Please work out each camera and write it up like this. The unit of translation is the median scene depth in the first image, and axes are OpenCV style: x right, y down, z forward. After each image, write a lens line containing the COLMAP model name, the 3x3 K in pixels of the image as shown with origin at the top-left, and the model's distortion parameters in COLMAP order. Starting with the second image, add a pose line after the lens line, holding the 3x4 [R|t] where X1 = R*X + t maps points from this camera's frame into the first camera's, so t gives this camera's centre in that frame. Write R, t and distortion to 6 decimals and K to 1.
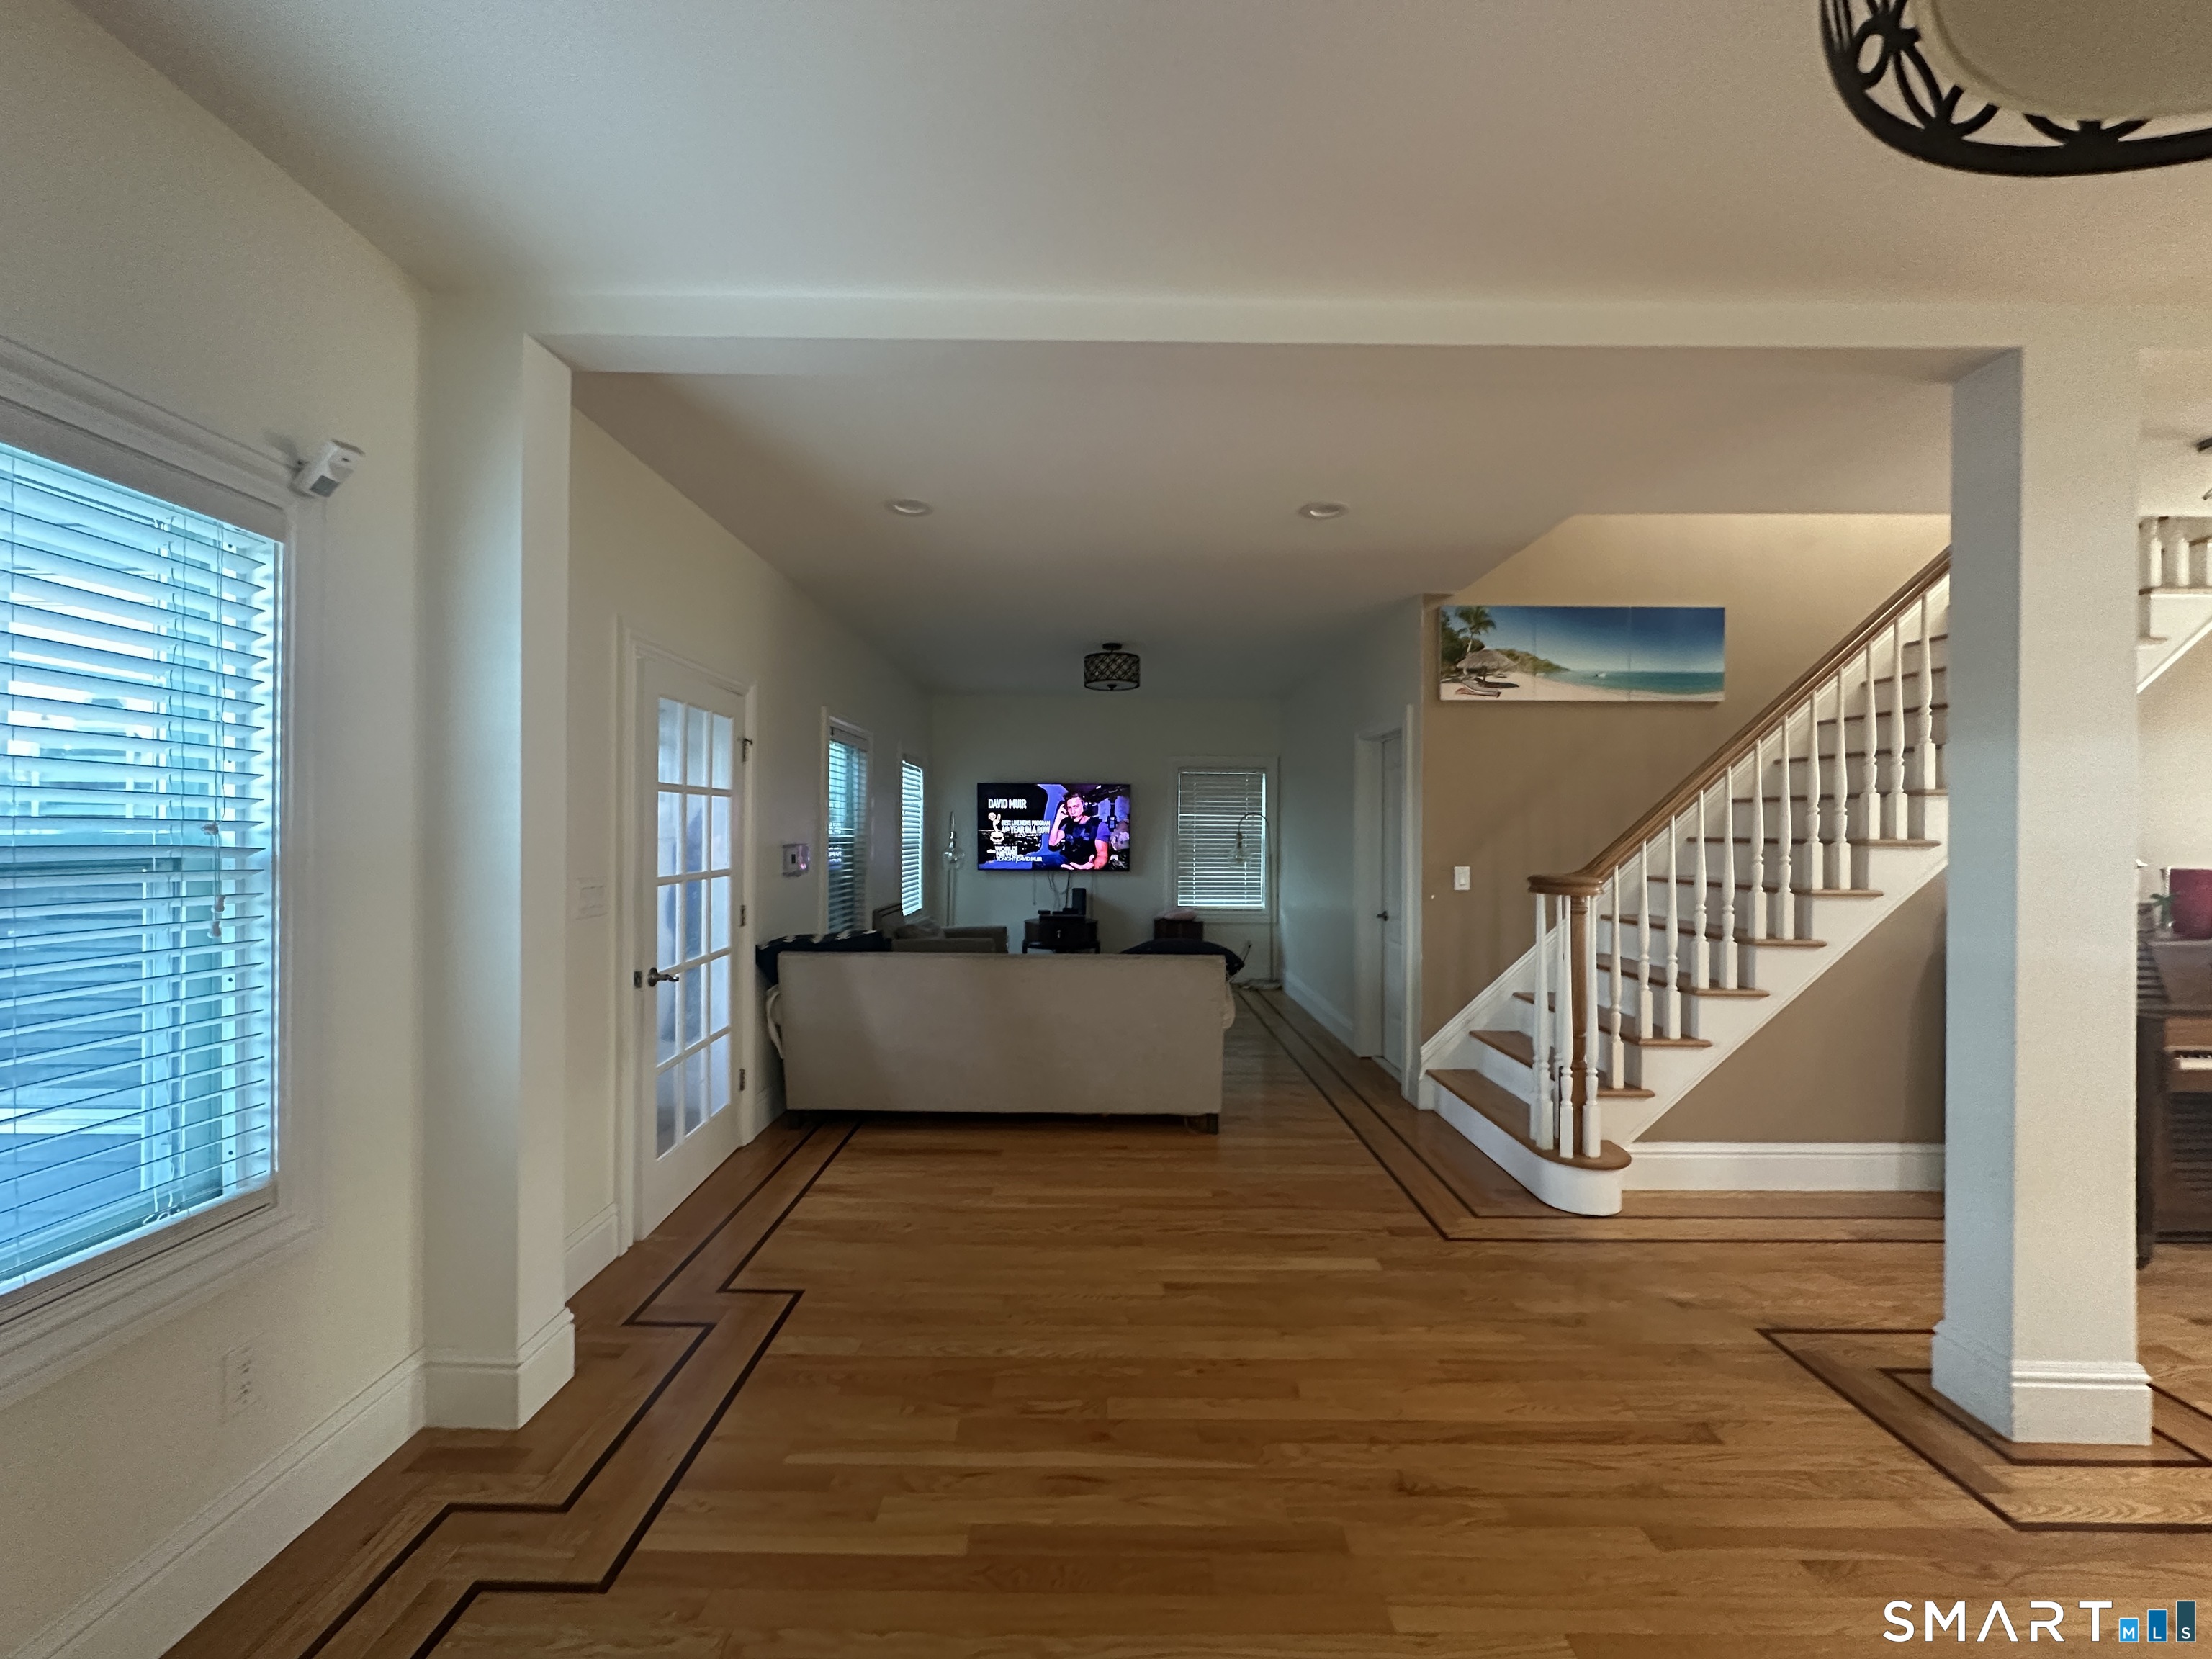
lens RADIAL K [[881.7, 0, 1105.3], [0, 881.7, 829.2], [0, 0, 1]] dist [0.000682, -0.000039]
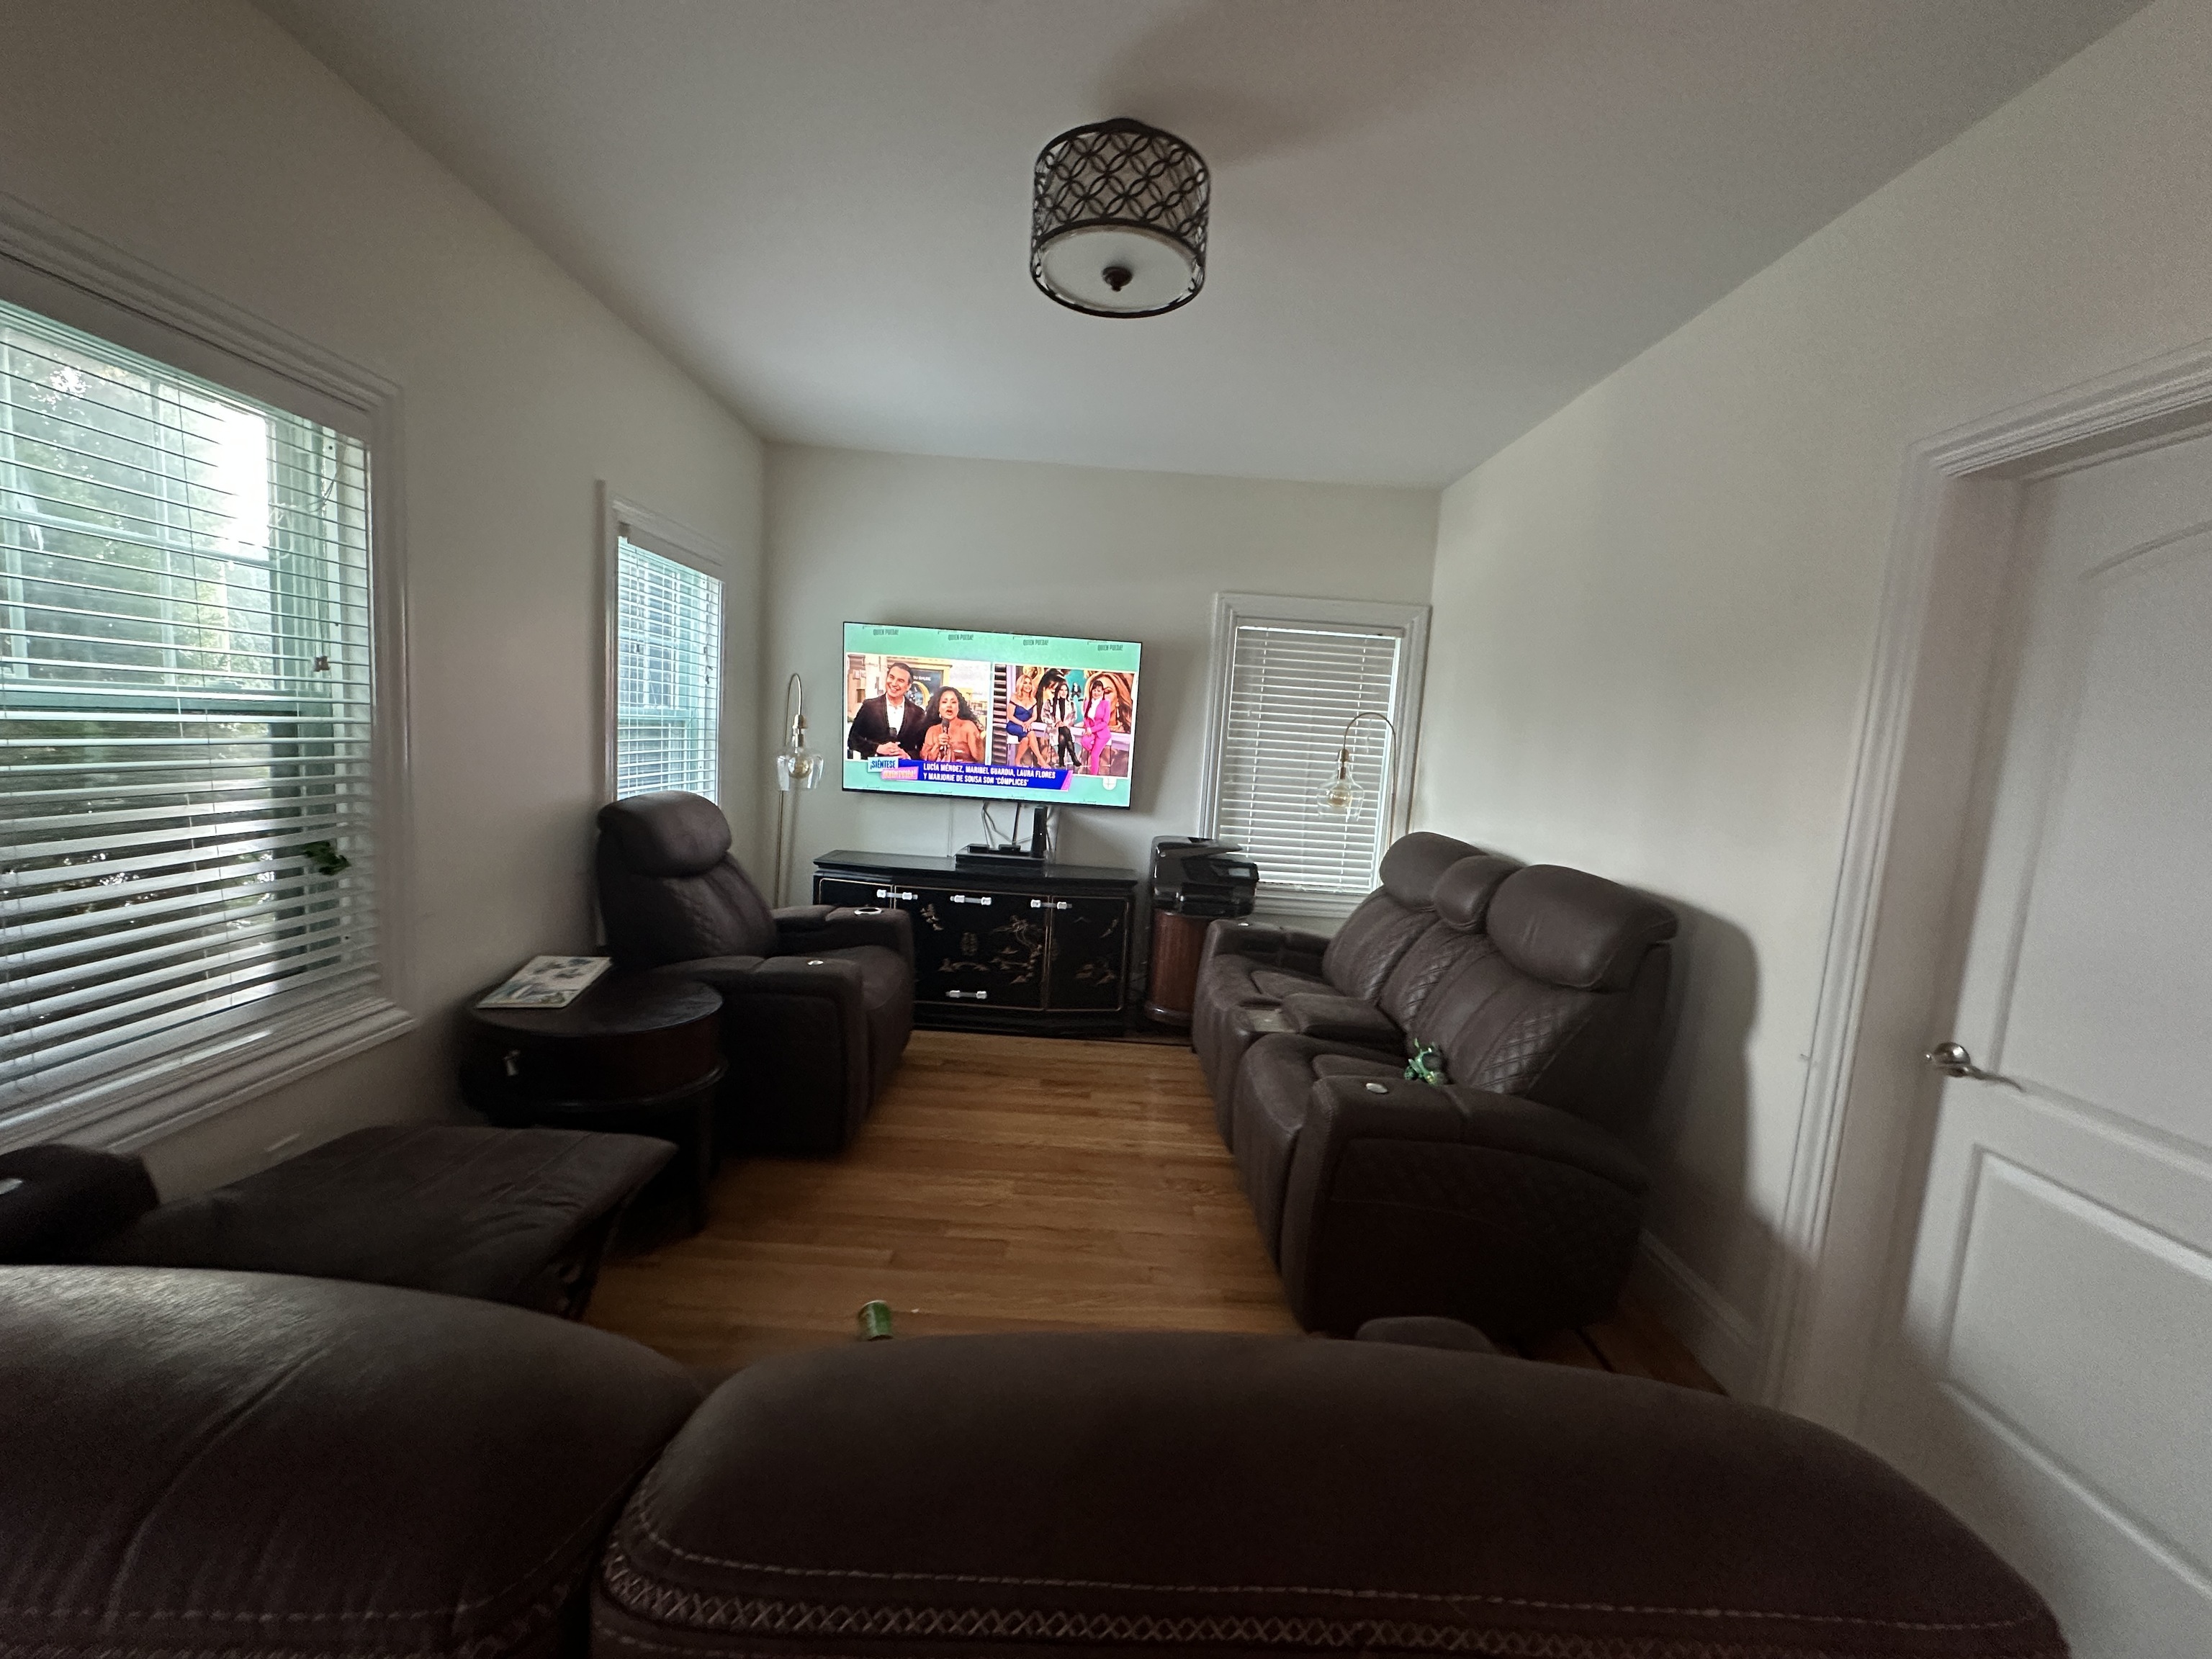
lens RADIAL K [[881.7, 0, 1105.3], [0, 881.7, 829.2], [0, 0, 1]] dist [0.000682, -0.000039]
pose [[0.998315, 0.057077, 0.010485, 0.016009], [-0.057893, 0.992048, 0.111757, 0.000969], [-0.004023, -0.112176, 0.993680, 0.951360]]
